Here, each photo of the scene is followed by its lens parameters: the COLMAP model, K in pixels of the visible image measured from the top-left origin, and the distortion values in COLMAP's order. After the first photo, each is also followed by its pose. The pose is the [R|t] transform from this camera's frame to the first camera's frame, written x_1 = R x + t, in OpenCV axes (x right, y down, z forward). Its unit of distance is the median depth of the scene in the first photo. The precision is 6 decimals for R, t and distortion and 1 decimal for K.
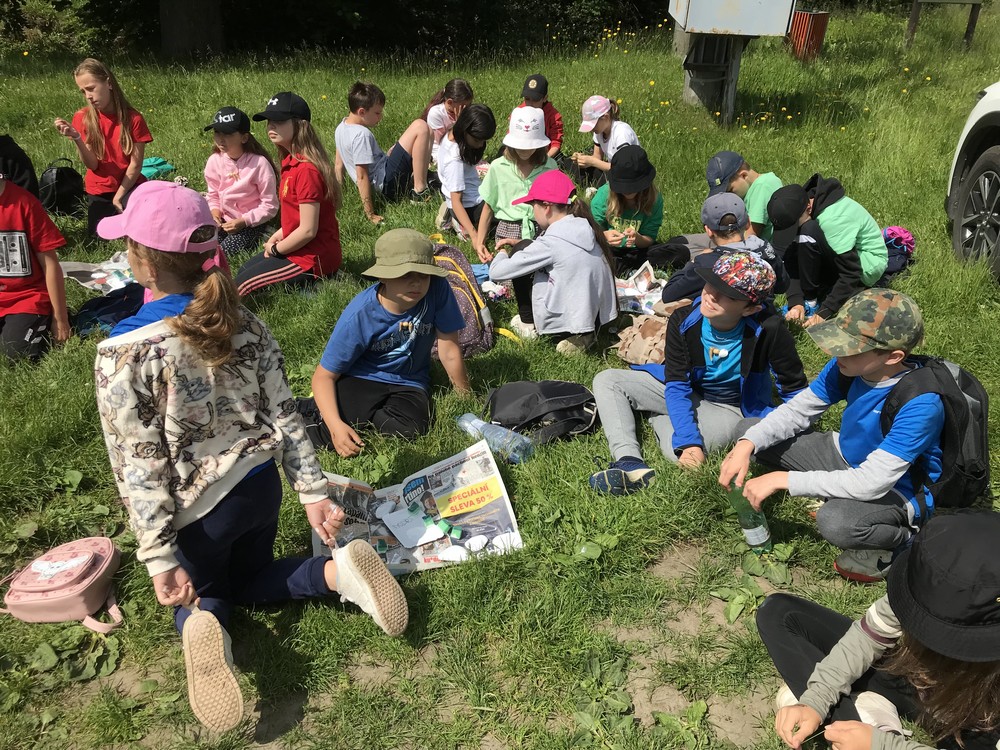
lens RADIAL K [[810.7, 0, 469.8], [0, 810.7, 376.6], [0, 0, 1]] dist [0.006967, -0.009320]
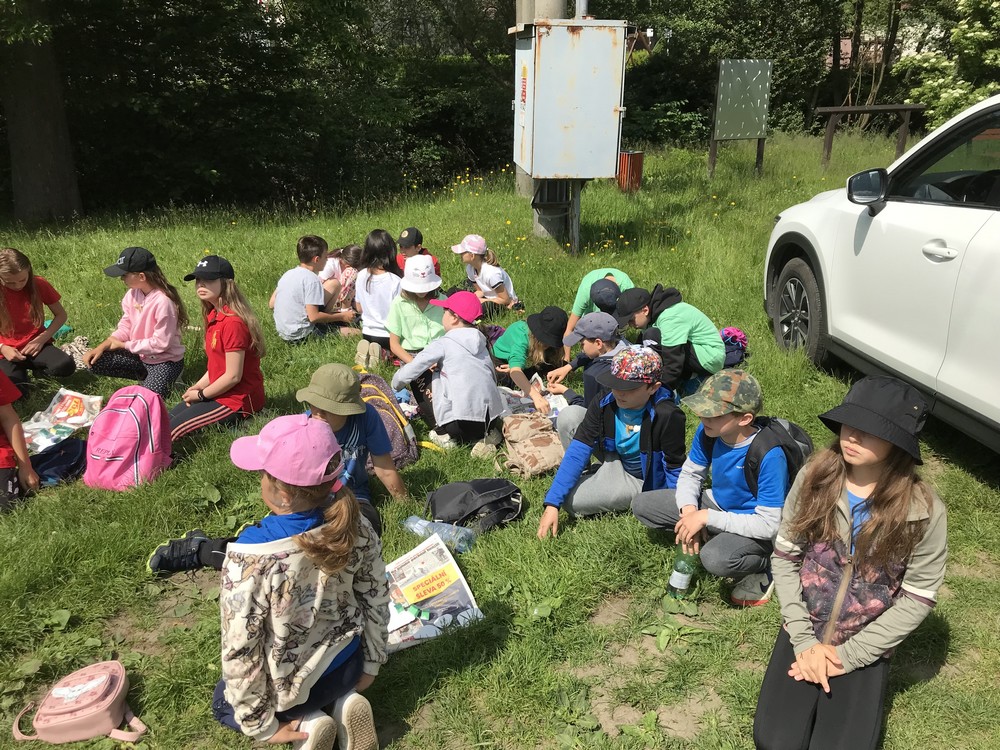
lens RADIAL K [[844.6, 0, 471.0], [0, 844.6, 374.9], [0, 0, 1]] dist [0.005339, -0.007478]
pose [[0.979524, -0.090452, 0.179862, -0.117843], [0.118405, 0.981371, -0.151301, 0.040005], [-0.162826, 0.169500, 0.971986, -0.204618]]
